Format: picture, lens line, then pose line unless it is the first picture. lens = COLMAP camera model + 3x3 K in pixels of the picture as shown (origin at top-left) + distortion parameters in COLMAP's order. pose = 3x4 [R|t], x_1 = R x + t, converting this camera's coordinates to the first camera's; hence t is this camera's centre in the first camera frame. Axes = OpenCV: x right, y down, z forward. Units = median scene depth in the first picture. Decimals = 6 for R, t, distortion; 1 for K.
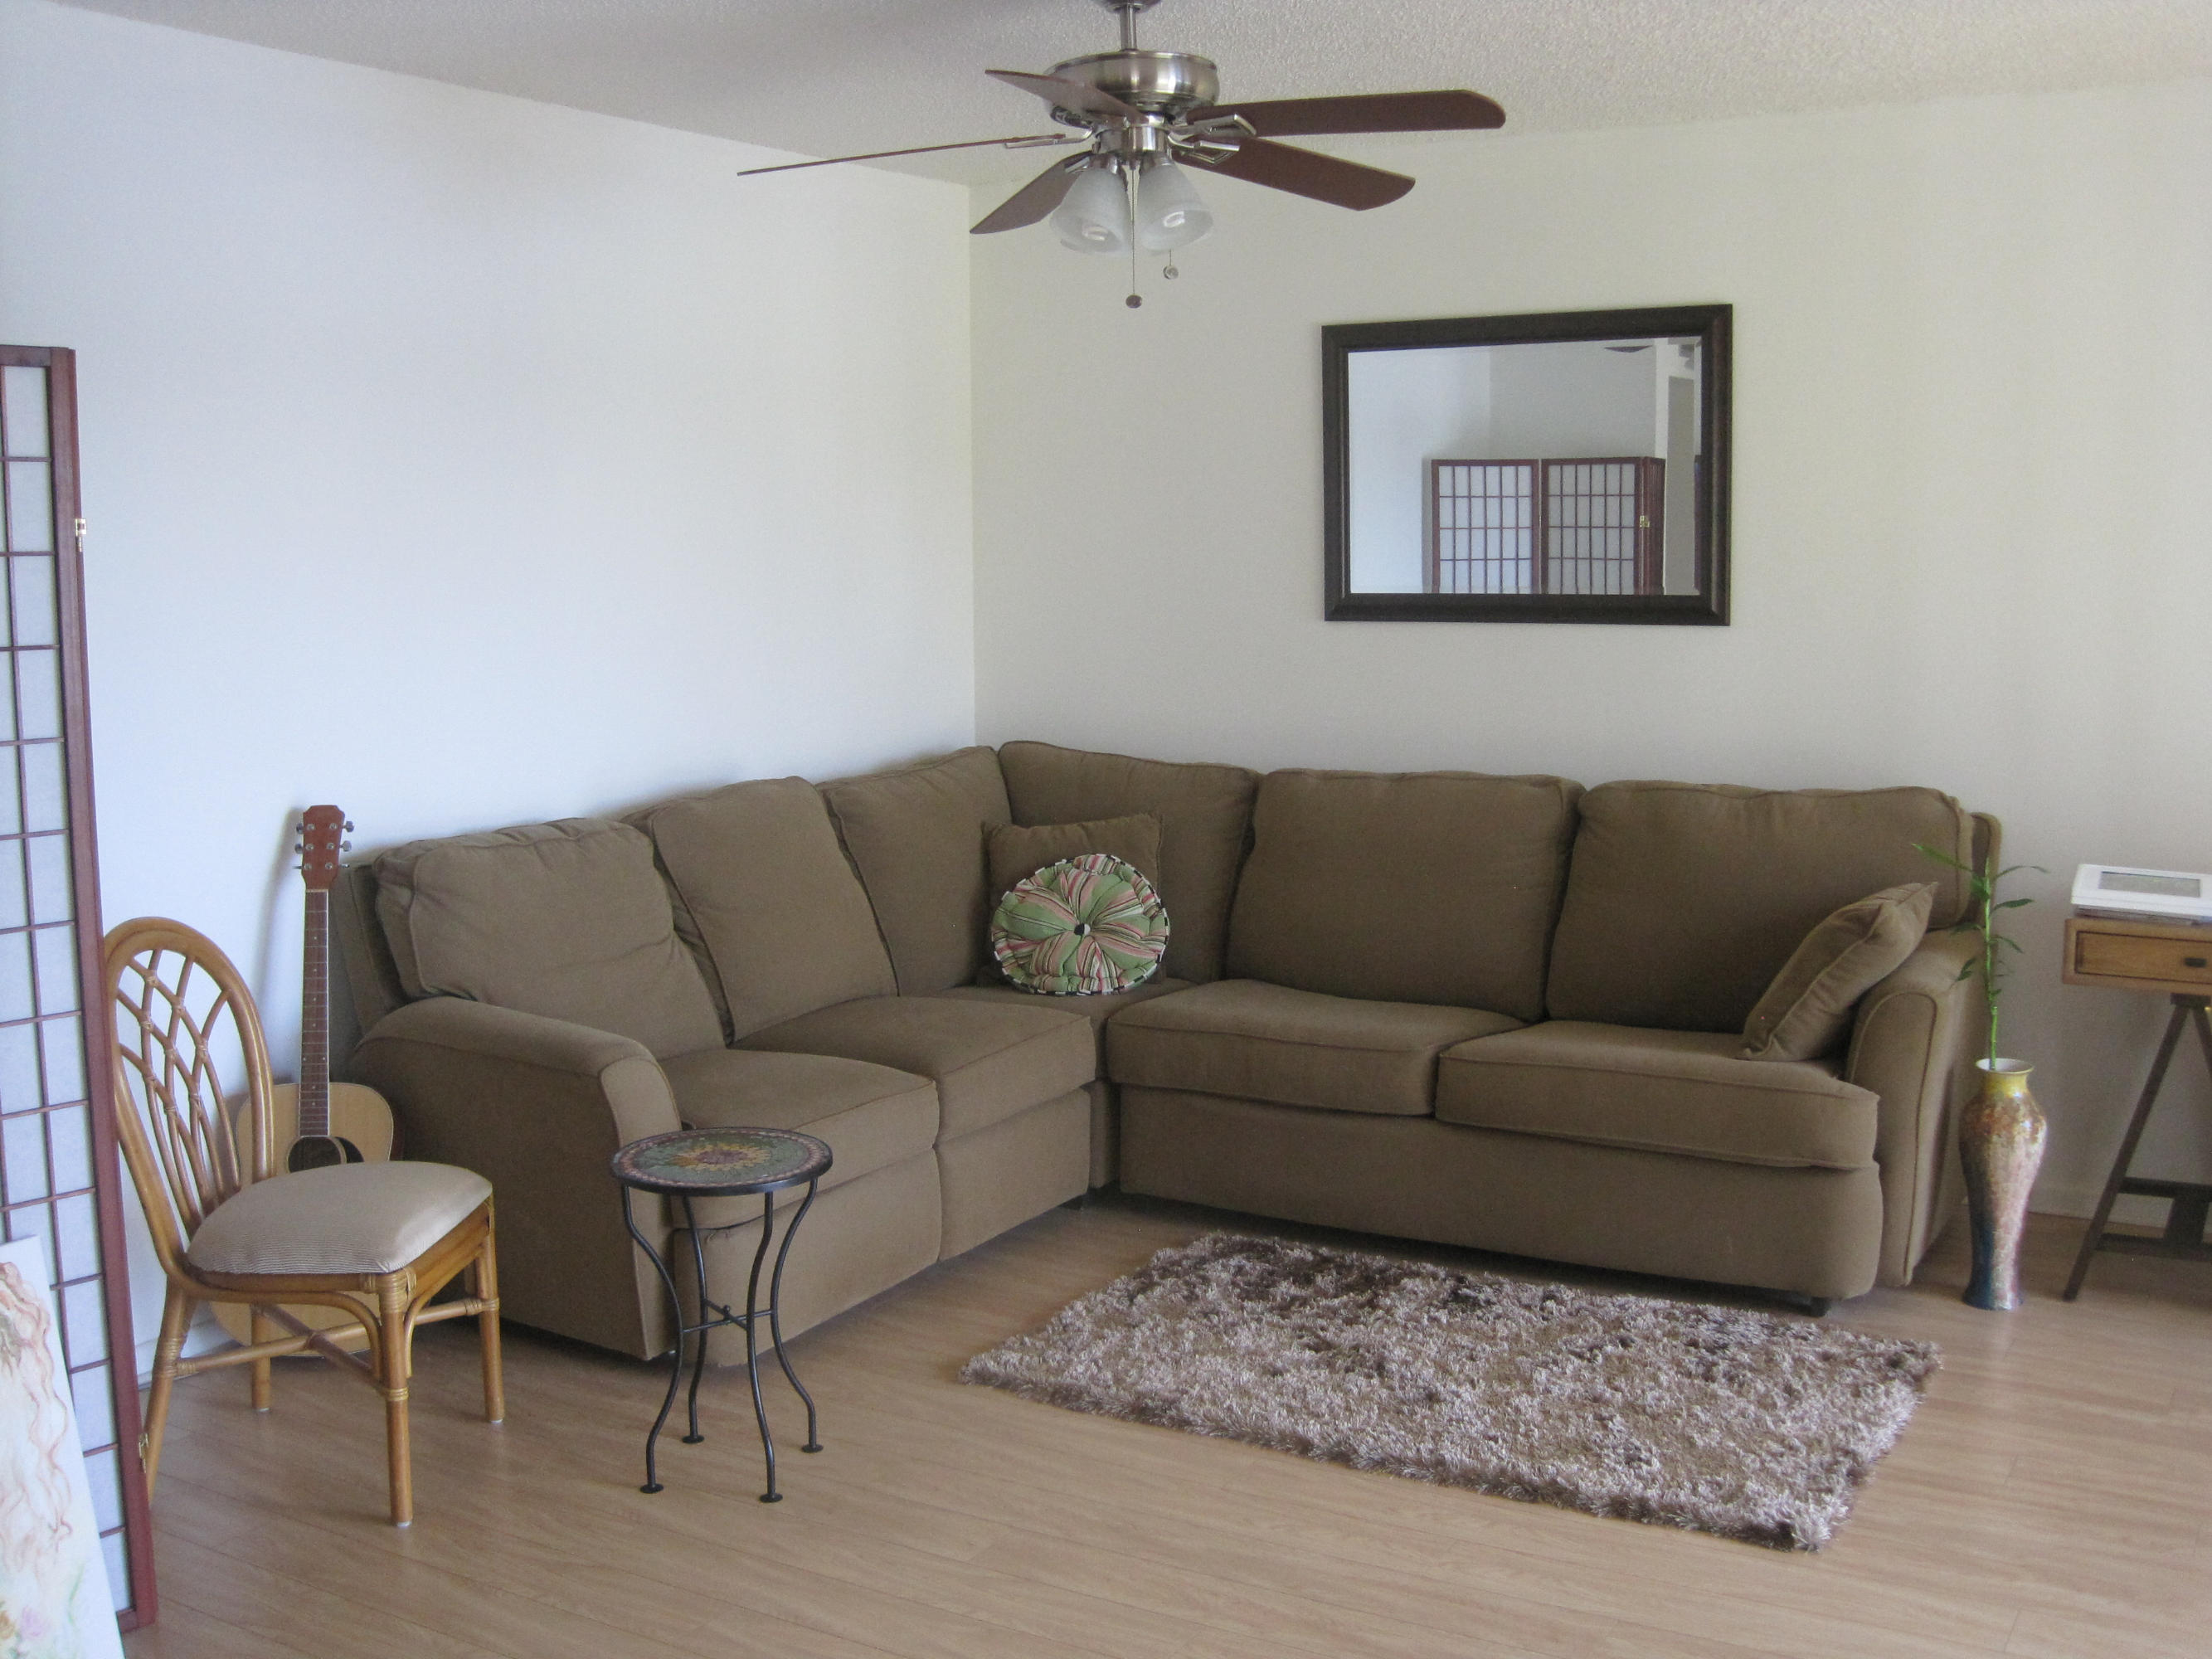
lens RADIAL K [[2291.3, 0, 1109.4], [0, 2291.3, 804.6], [0, 0, 1]] dist [-0.178288, 0.132532]
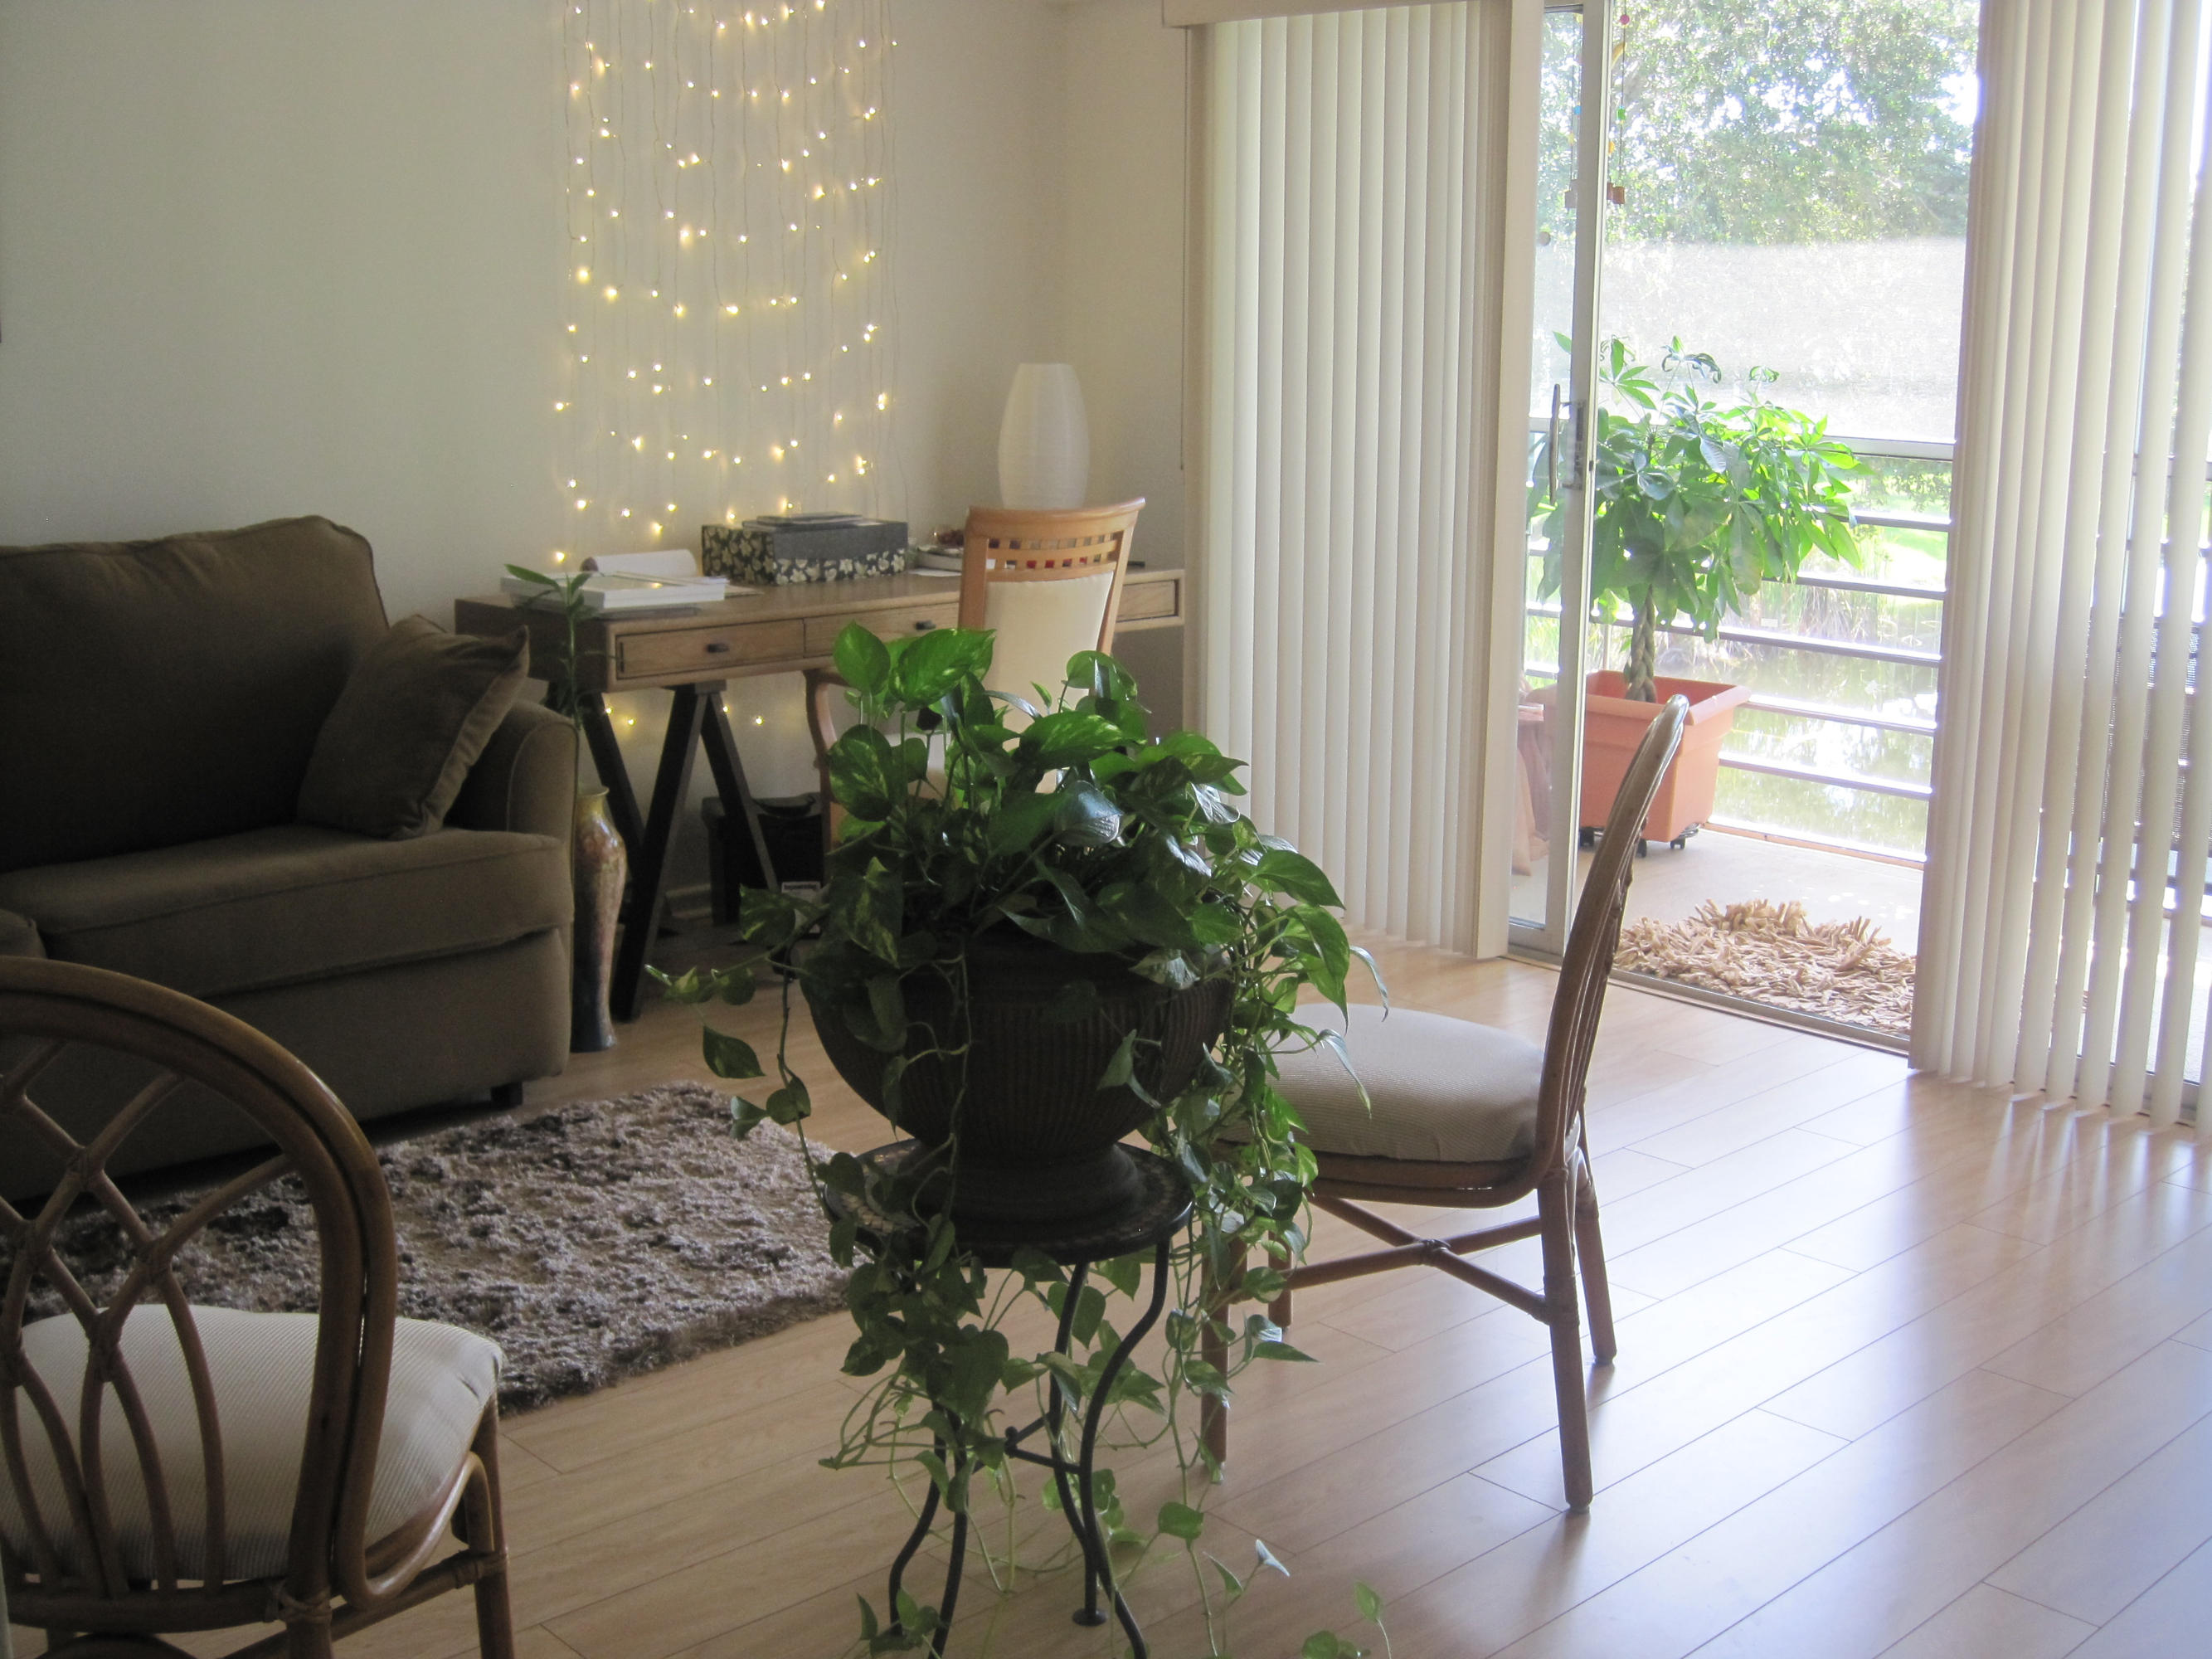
lens RADIAL K [[2494.2, 0, 1106.0], [0, 2494.2, 829.5], [0, 0, 1]] dist [-0.160285, 0.083019]
pose [[0.273411, -0.190840, 0.942776, -0.498939], [0.102582, 0.980317, 0.168689, -0.018440], [-0.956412, 0.050591, 0.287606, 0.471461]]
